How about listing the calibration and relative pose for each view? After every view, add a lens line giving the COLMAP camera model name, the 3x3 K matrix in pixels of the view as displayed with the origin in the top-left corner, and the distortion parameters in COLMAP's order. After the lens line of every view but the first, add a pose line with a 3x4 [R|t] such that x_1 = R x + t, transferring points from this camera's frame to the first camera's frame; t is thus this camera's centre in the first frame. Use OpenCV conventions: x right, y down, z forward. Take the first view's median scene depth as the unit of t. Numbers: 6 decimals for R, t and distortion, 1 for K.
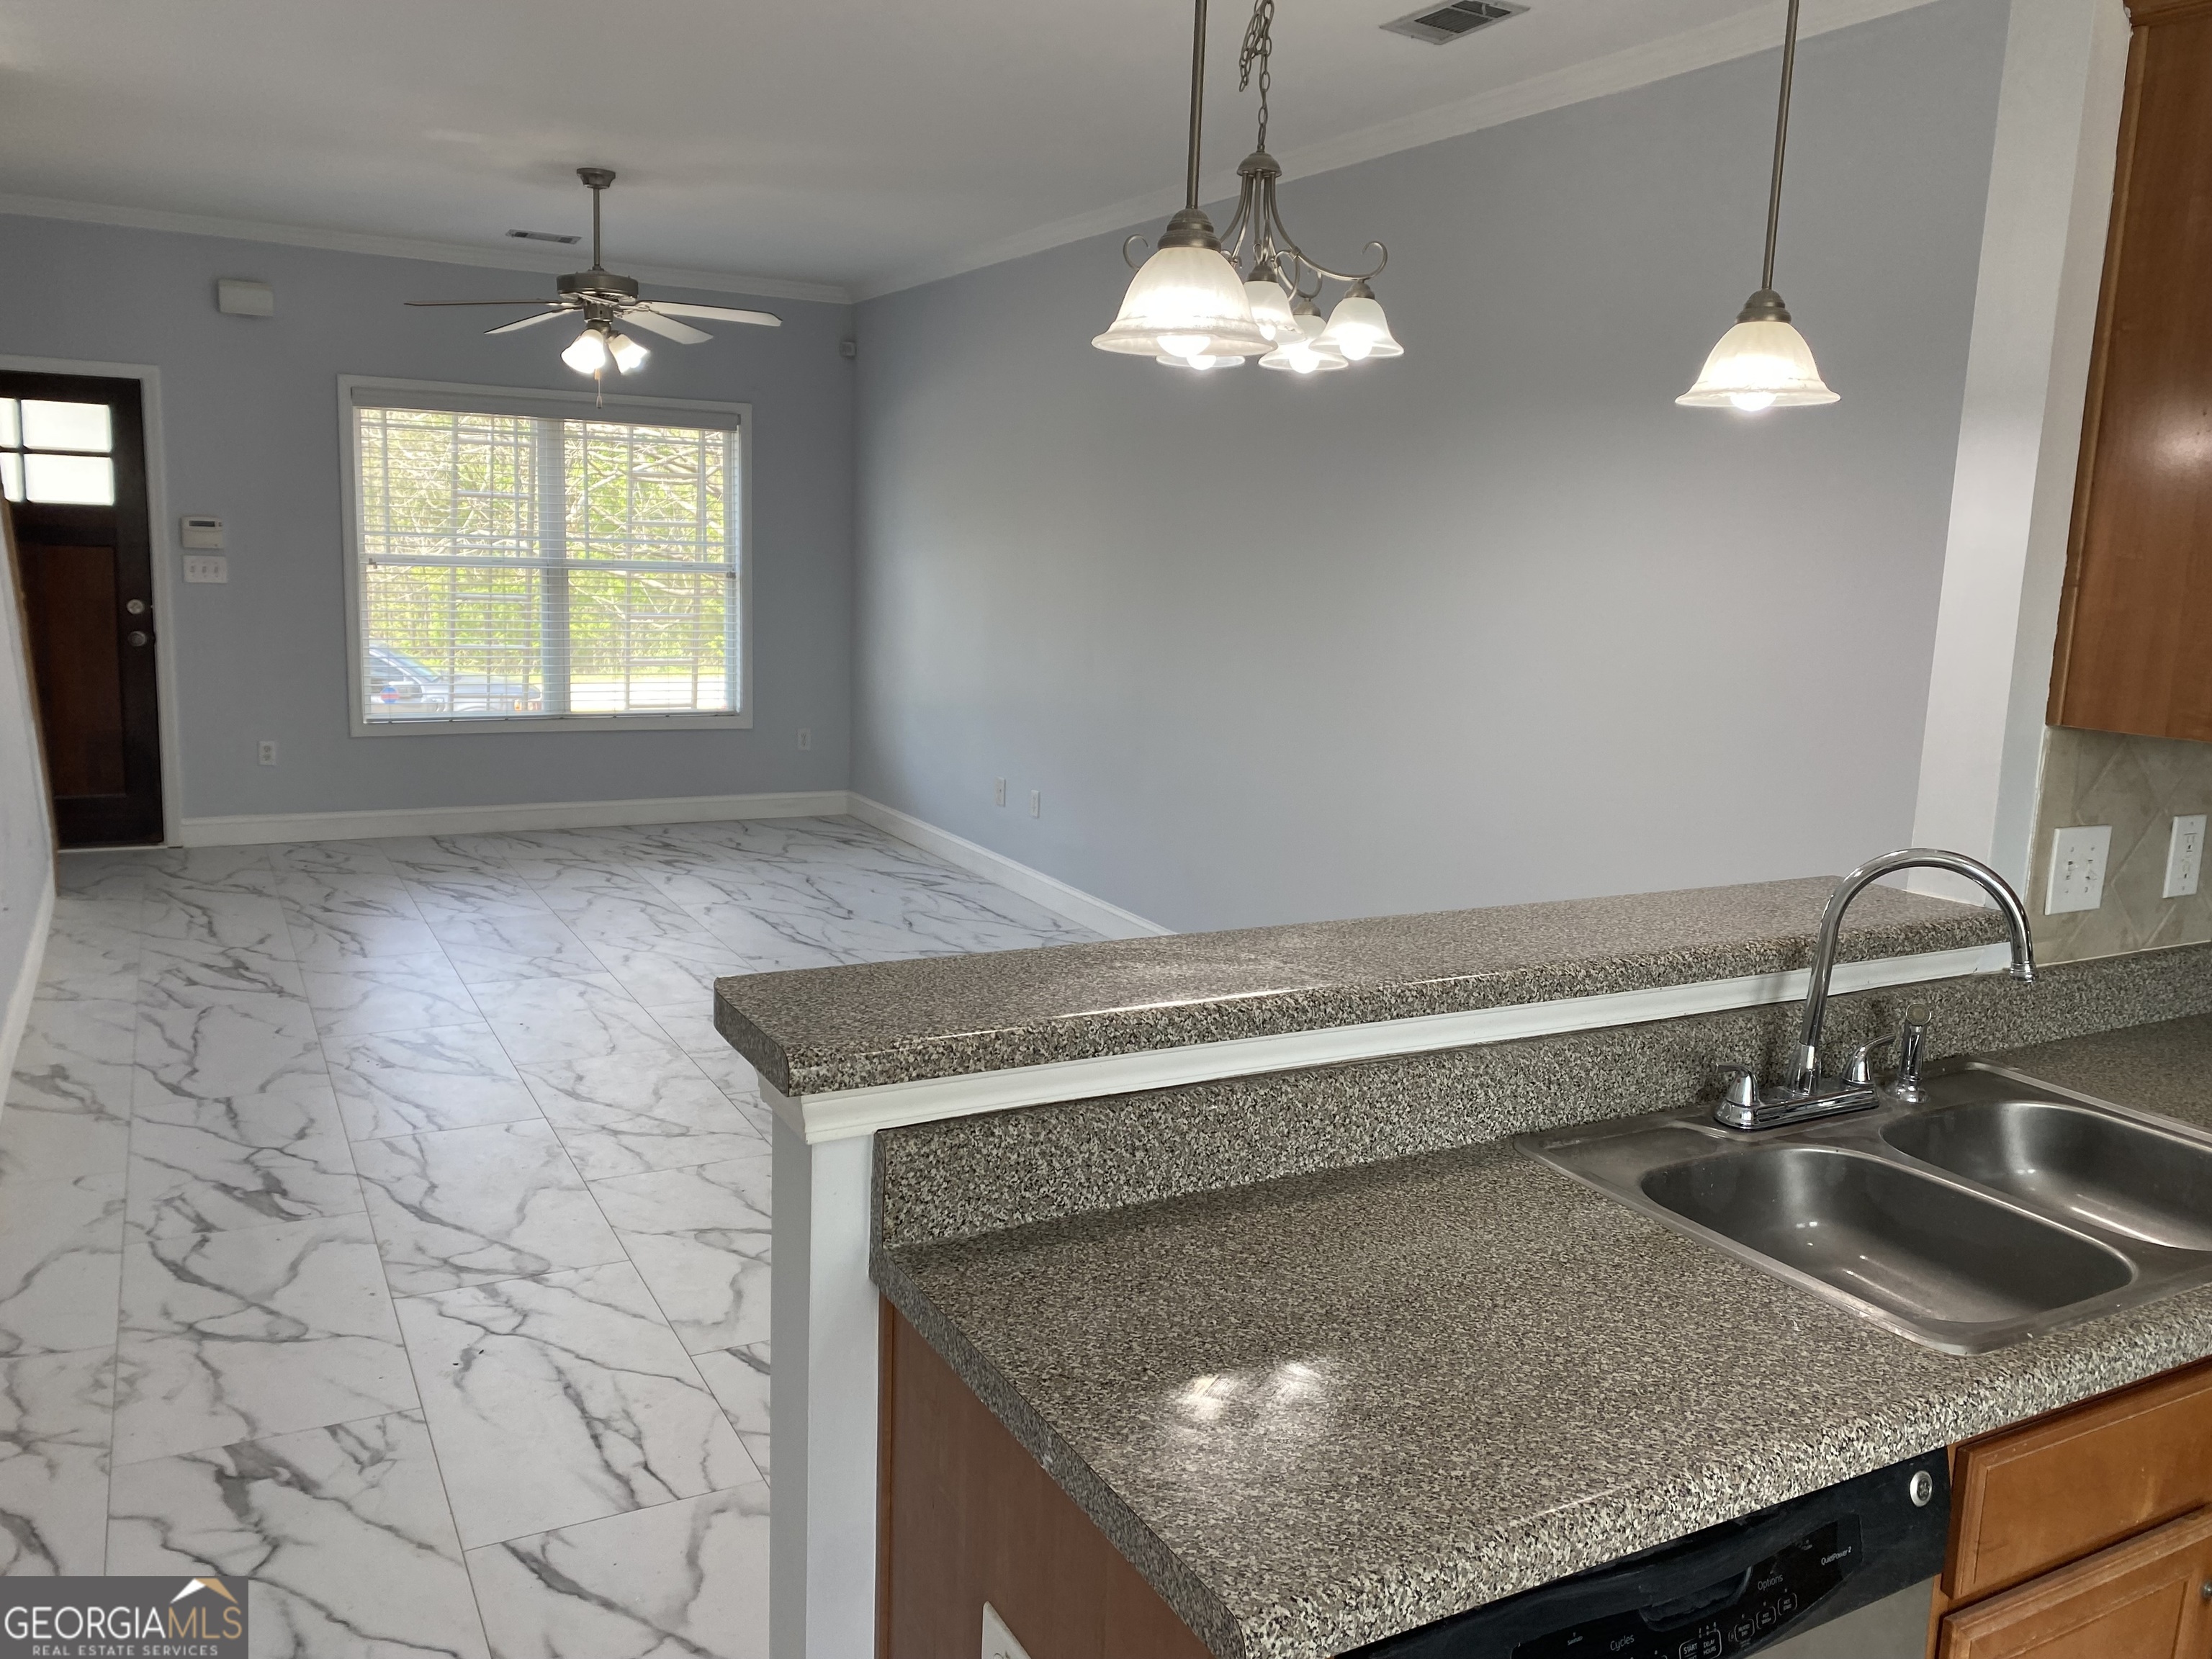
lens RADIAL K [[1686.6, 0, 1126.8], [0, 1686.6, 805.6], [0, 0, 1]] dist [0.013122, -0.003955]
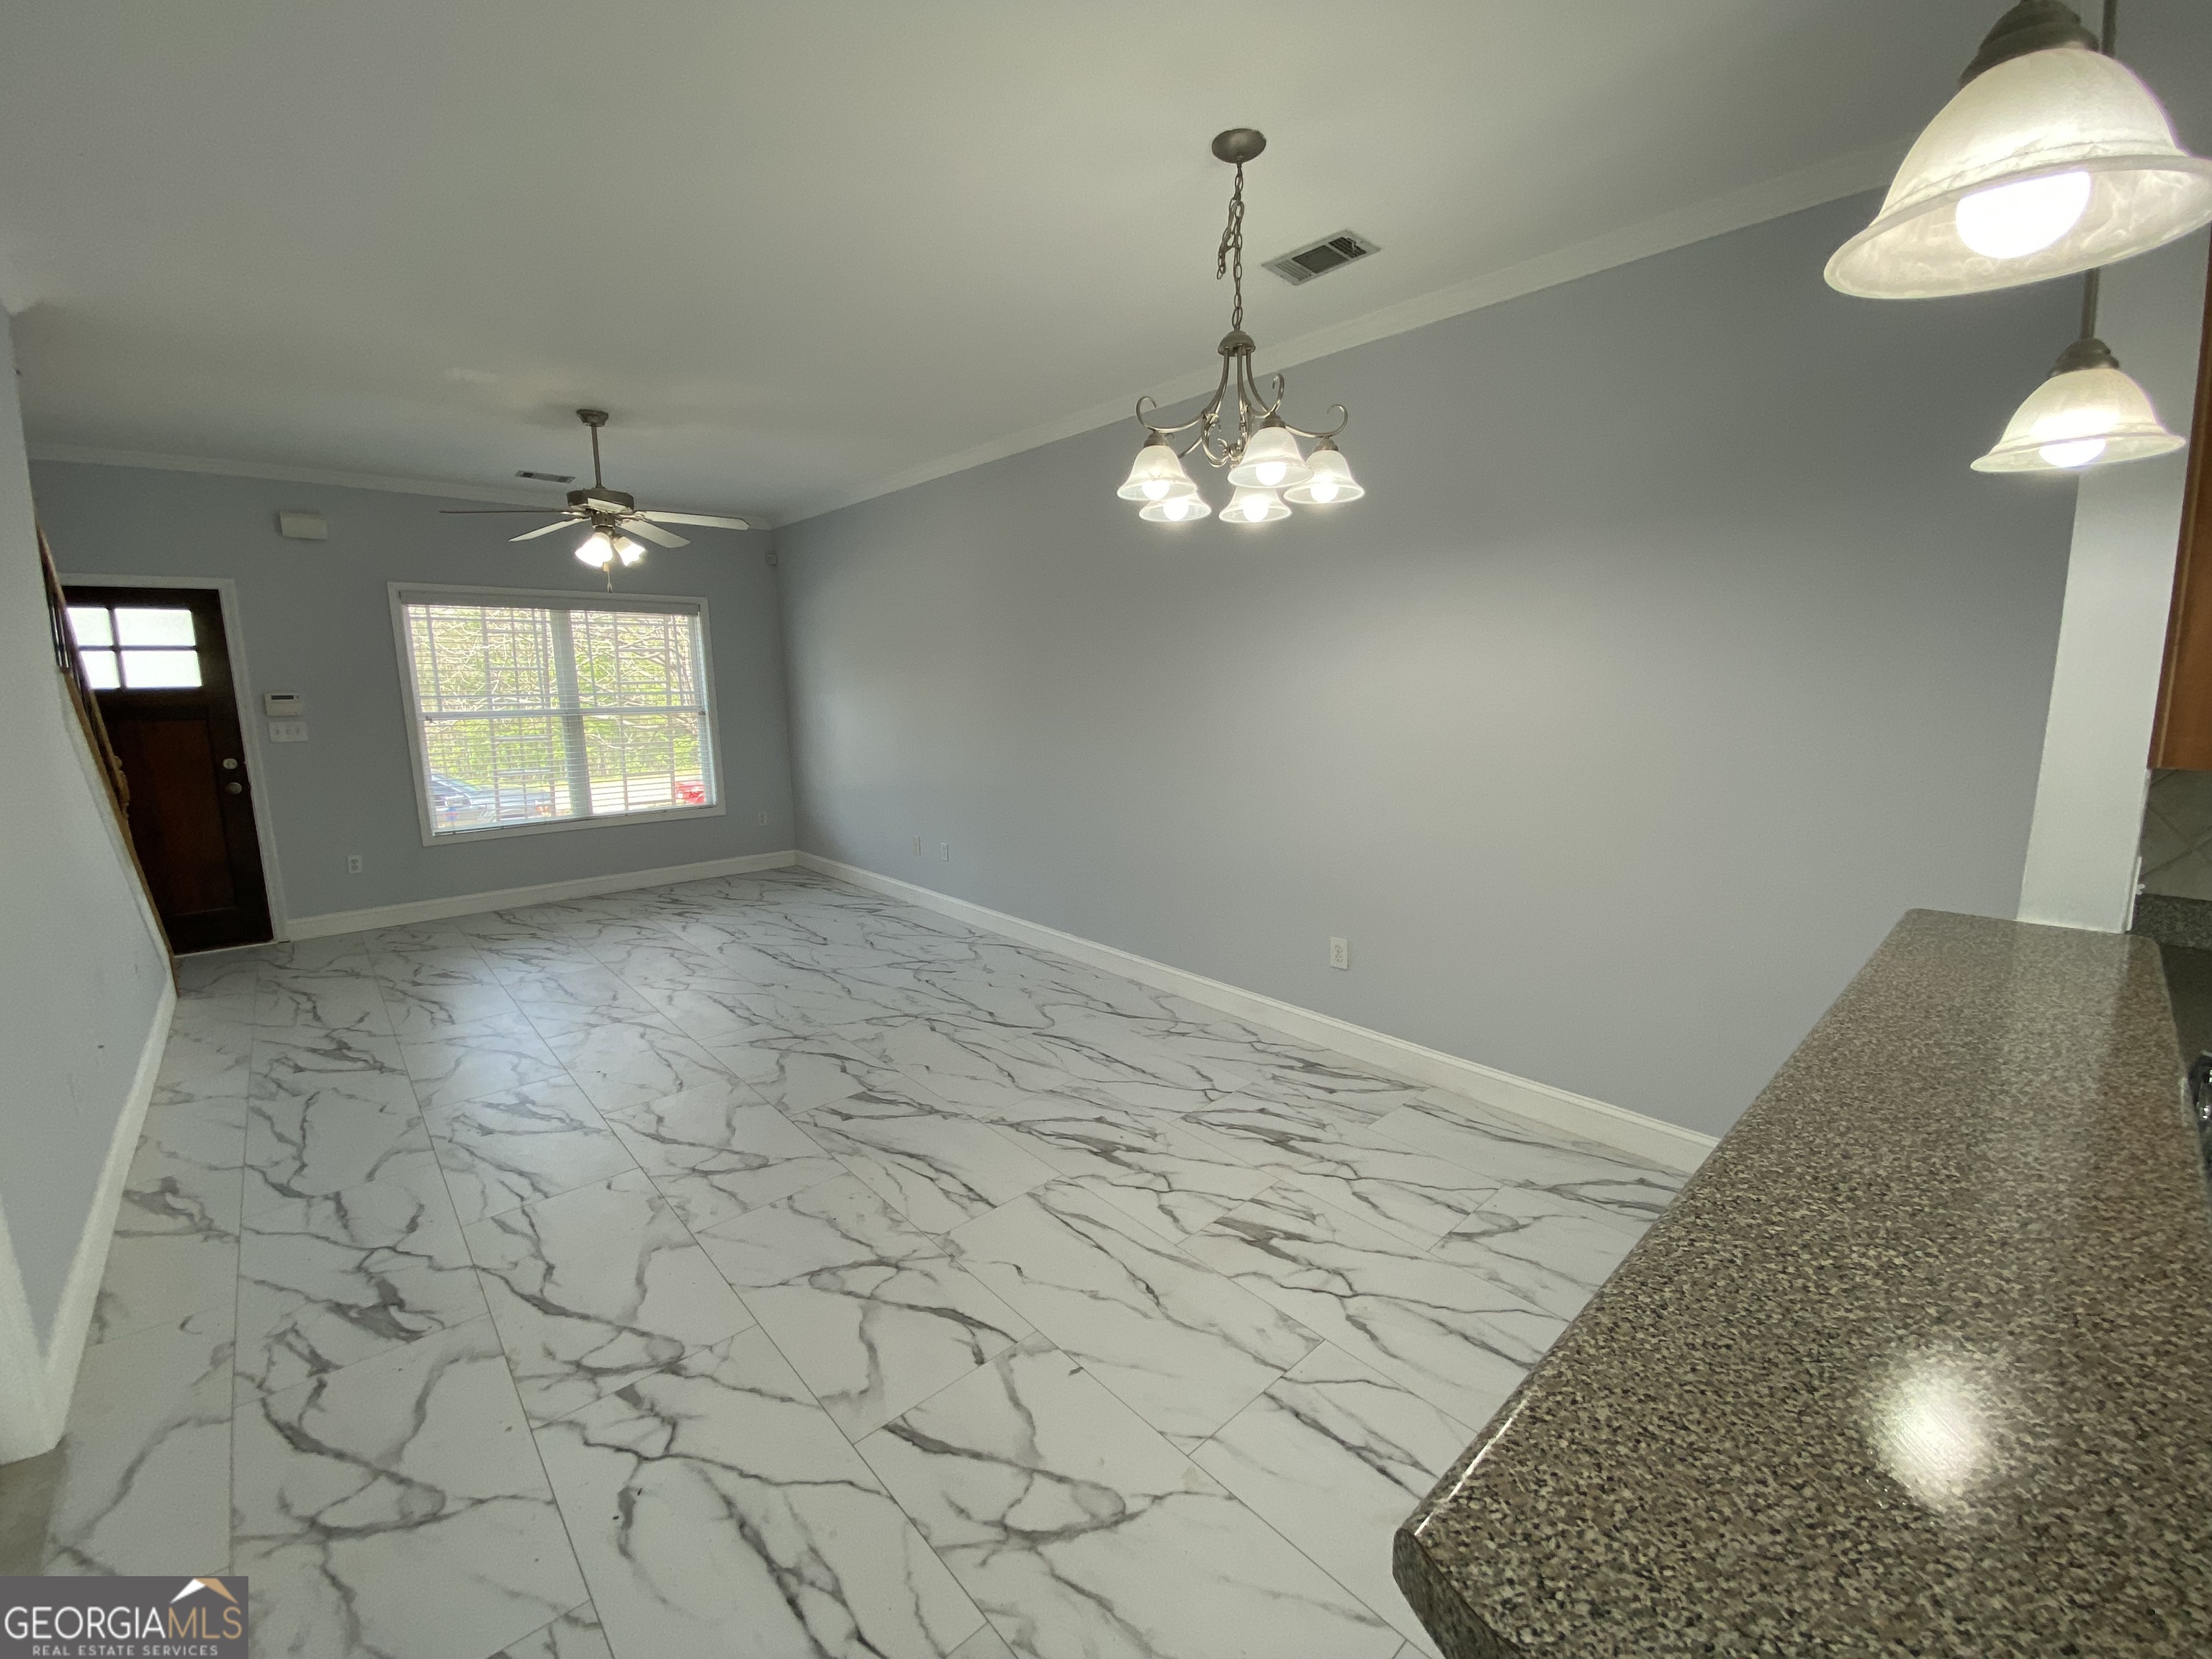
lens RADIAL K [[886.2, 0, 1110.1], [0, 886.2, 834.0], [0, 0, 1]] dist [0.008469, -0.014846]
pose [[0.970347, -0.086193, 0.225824, -0.140991], [0.082687, 0.996263, 0.024959, -0.040355], [-0.227131, -0.005546, 0.973848, 0.309166]]
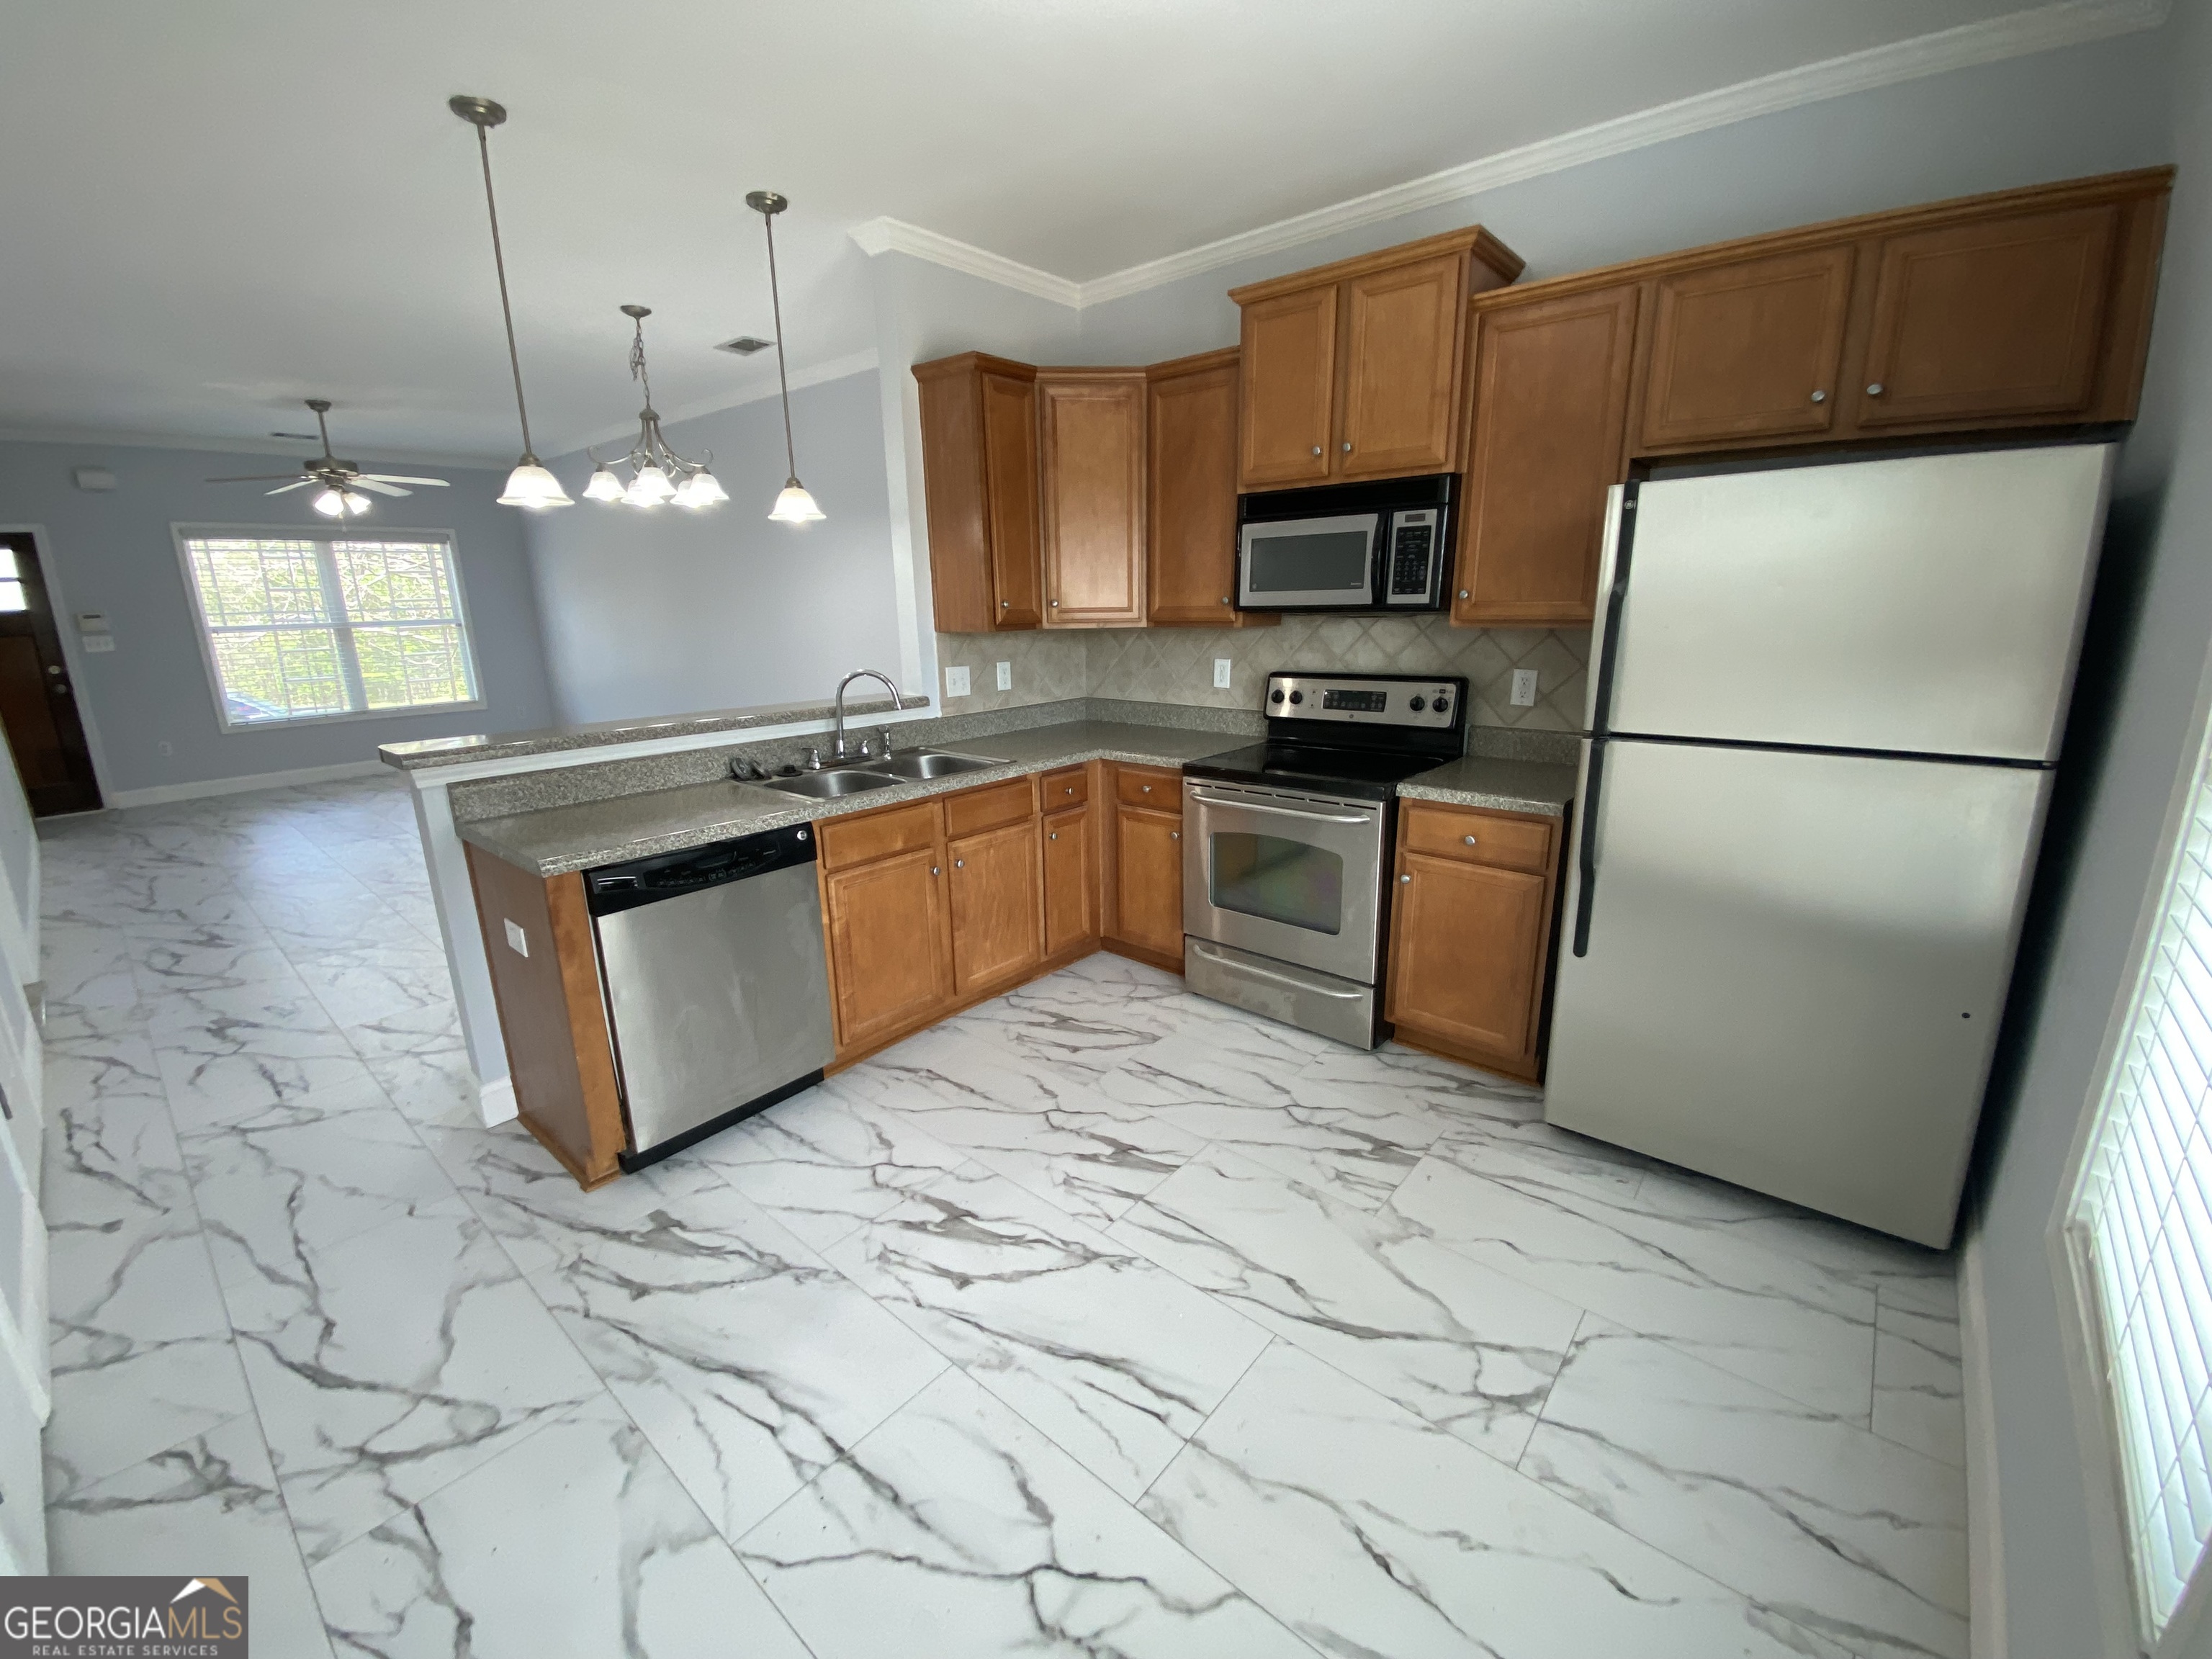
lens RADIAL K [[886.2, 0, 1107.5], [0, 886.2, 830.0], [0, 0, 1]] dist [0.008469, -0.014846]
pose [[0.933690, -0.139512, 0.329788, 0.141296], [0.103991, 0.986932, 0.123090, 0.071087], [-0.342651, -0.080633, 0.935996, -0.293541]]
